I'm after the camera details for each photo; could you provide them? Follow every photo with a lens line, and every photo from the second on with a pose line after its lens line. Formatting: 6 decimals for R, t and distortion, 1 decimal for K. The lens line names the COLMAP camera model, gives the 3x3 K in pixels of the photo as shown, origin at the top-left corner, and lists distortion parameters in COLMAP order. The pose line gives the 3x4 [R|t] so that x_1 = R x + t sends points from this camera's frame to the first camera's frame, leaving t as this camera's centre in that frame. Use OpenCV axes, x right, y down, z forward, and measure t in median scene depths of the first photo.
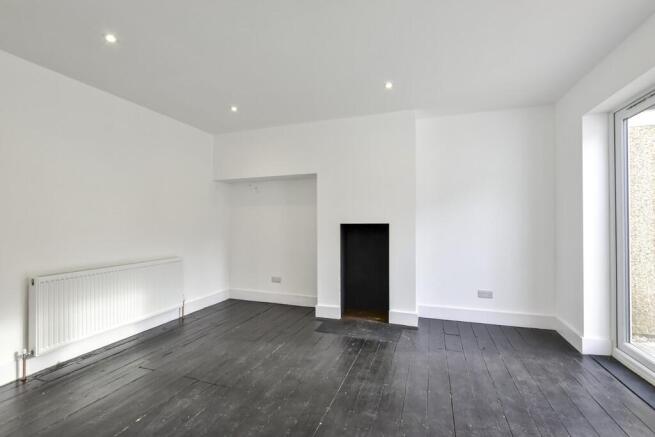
lens RADIAL K [[288.1, 0, 327.5], [0, 288.1, 218.5], [0, 0, 1]] dist [0.001991, 0.000250]
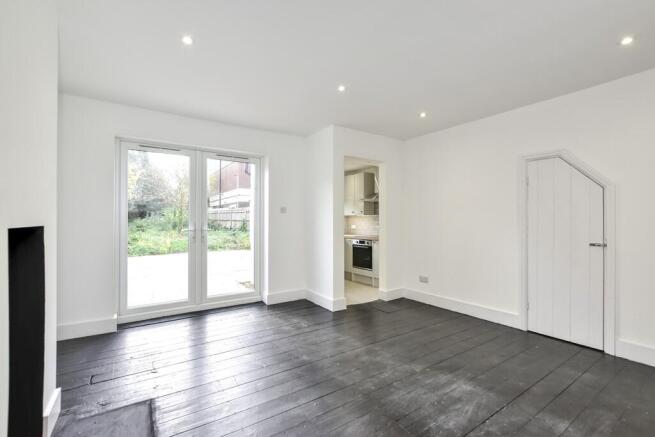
lens RADIAL K [[288.1, 0, 327.5], [0, 288.1, 218.5], [0, 0, 1]] dist [0.001991, 0.000250]
pose [[-0.804555, 0.003812, 0.593866, -0.409846], [-0.010968, 0.999713, -0.021276, 0.010529], [-0.593777, -0.023631, -0.804283, 1.091118]]
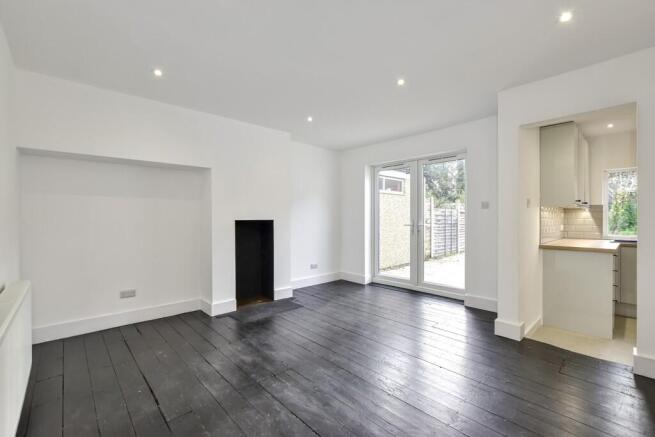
lens RADIAL K [[288.1, 0, 327.5], [0, 288.1, 218.5], [0, 0, 1]] dist [0.001991, 0.000250]
pose [[0.467352, -0.000119, 0.884071, -0.755551], [-0.011983, 0.999907, 0.006470, 0.001090], [-0.883990, -0.013618, 0.467307, 0.222037]]
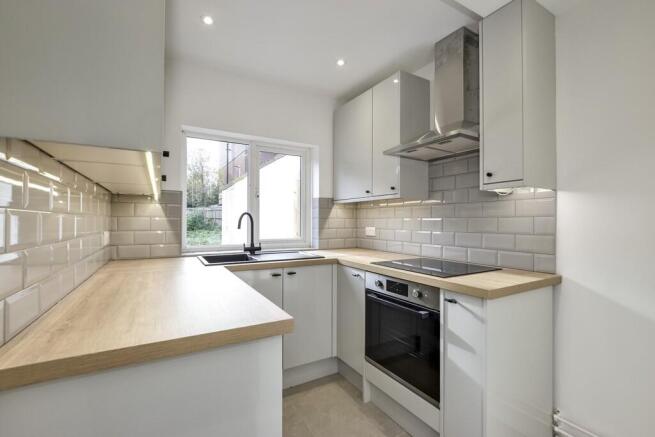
lens RADIAL K [[288.1, 0, 327.5], [0, 288.1, 218.5], [0, 0, 1]] dist [0.001991, 0.000250]
pose [[-0.751503, 0.008809, 0.659670, 0.210647], [-0.010297, 0.999632, -0.025080, 0.011187], [-0.659649, -0.025640, -0.751137, 0.029442]]
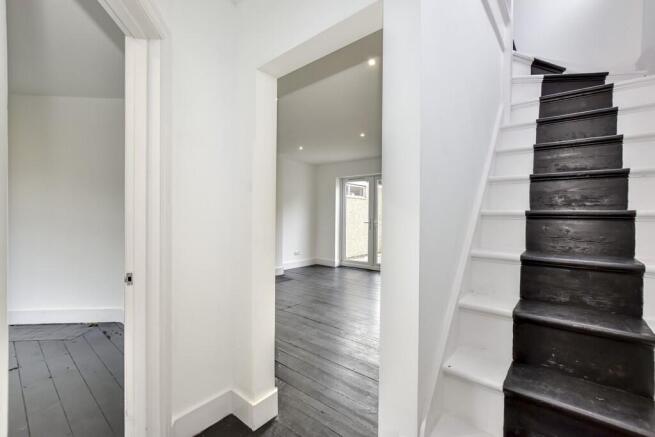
lens RADIAL K [[288.1, 0, 327.5], [0, 288.1, 218.5], [0, 0, 1]] dist [0.001991, 0.000250]
pose [[0.350688, -0.000202, 0.936492, -1.239015], [-0.023679, 0.999678, 0.009083, -0.001359], [-0.936193, -0.025360, 0.350571, 0.099577]]
